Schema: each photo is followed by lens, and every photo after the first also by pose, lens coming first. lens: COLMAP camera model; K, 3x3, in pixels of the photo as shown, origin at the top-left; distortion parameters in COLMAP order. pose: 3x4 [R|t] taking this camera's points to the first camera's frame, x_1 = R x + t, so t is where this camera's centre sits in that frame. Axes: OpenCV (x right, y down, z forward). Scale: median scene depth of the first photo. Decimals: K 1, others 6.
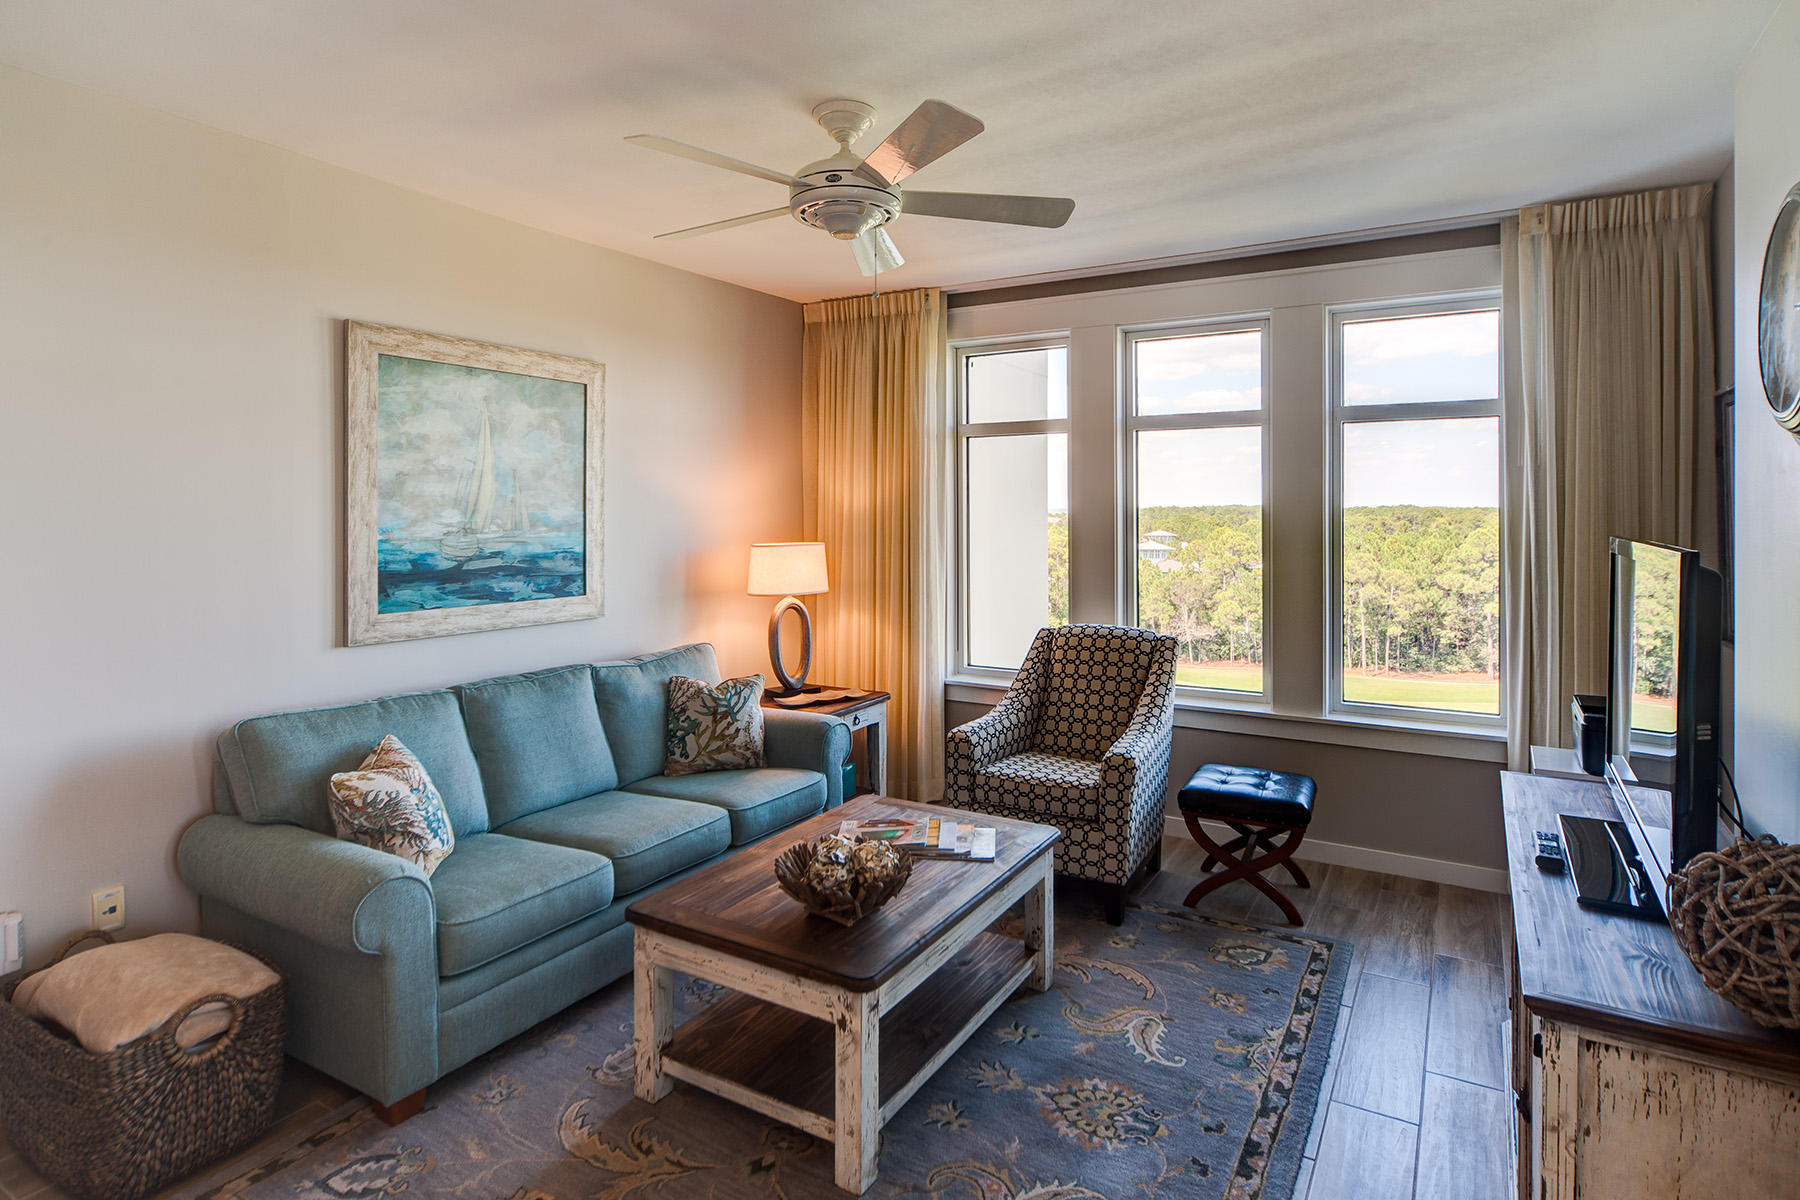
lens RADIAL K [[962.9, 0, 901.1], [0, 962.9, 506.4], [0, 0, 1]] dist [-0.000124, 0.000305]
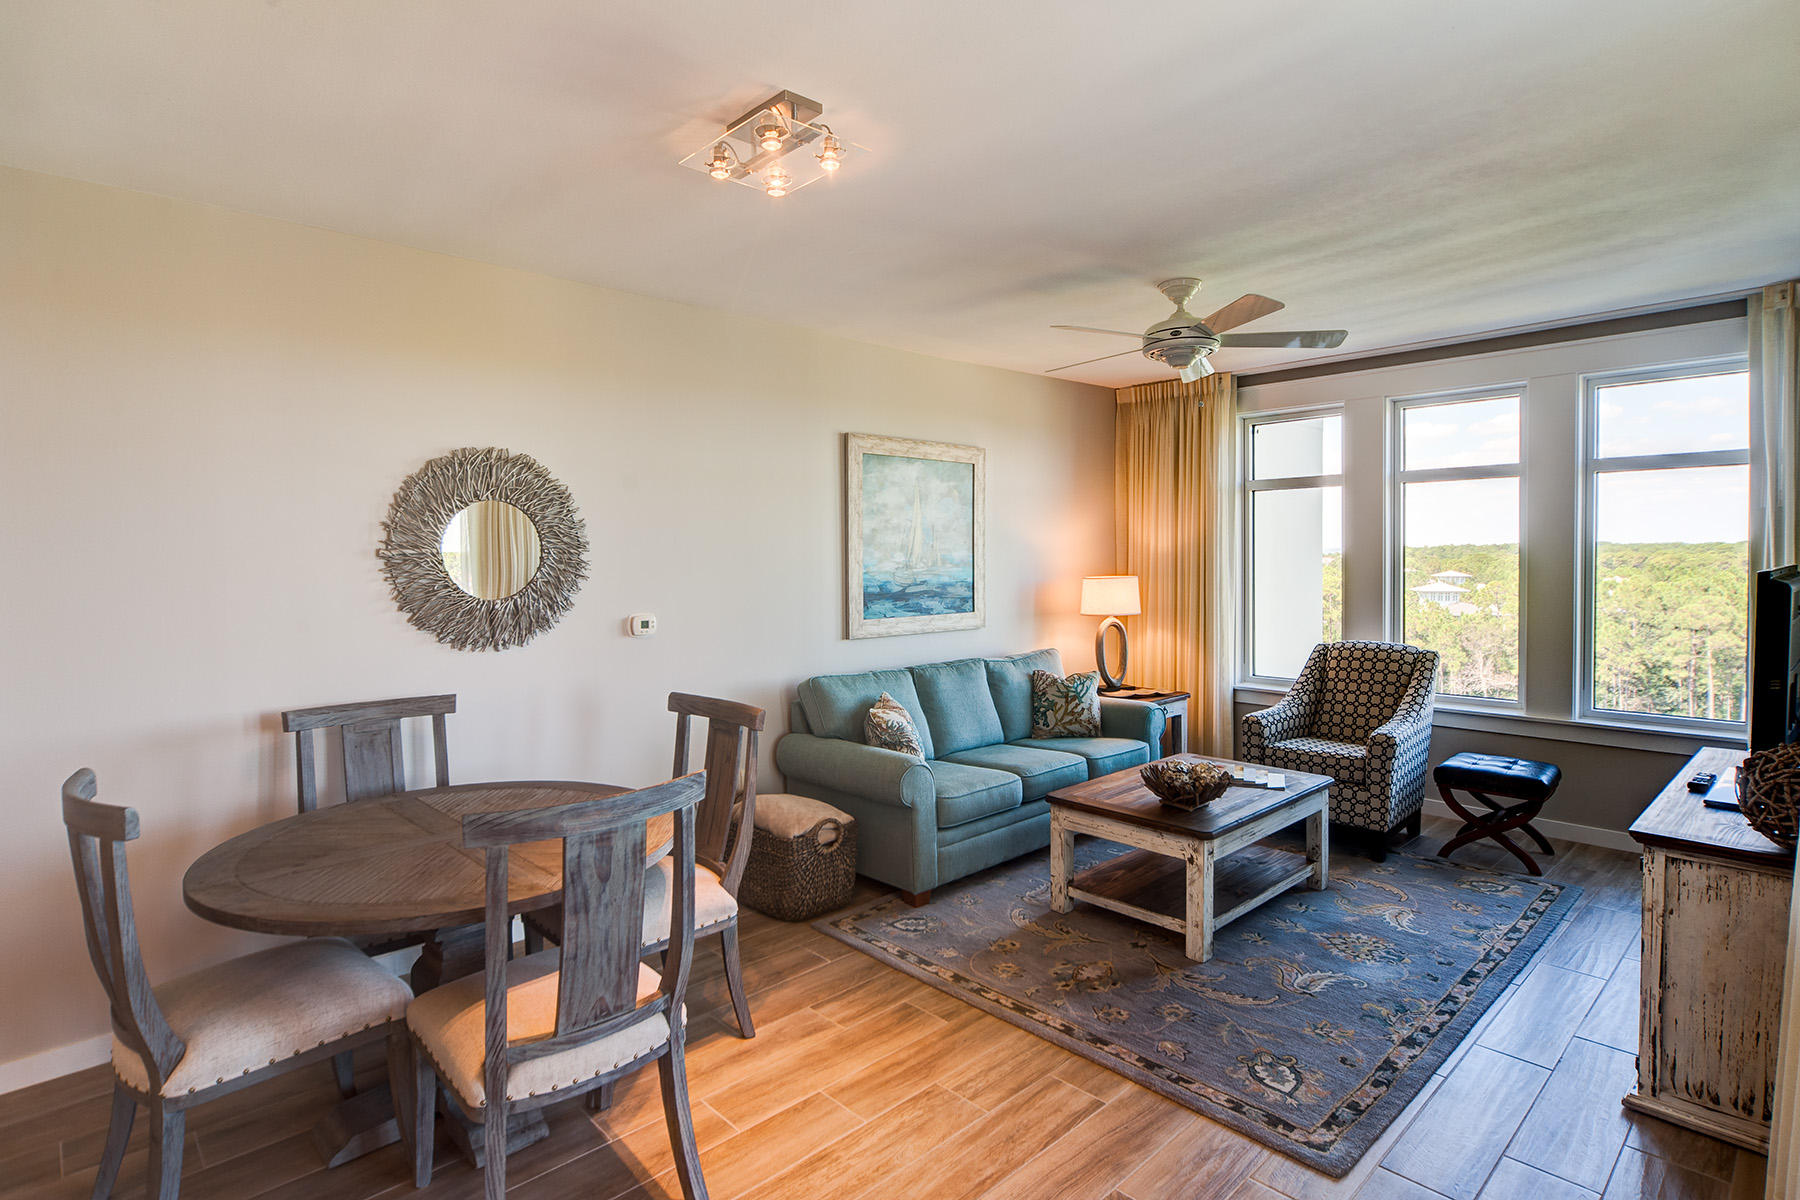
lens RADIAL K [[938.7, 0, 902.6], [0, 938.7, 581.6], [0, 0, 1]] dist [0.000065, -0.000555]
pose [[0.964716, -0.000754, -0.263293, -0.074439], [0.009944, 0.999387, 0.033575, -0.000712], [0.263107, -0.035009, 0.964131, -0.436863]]
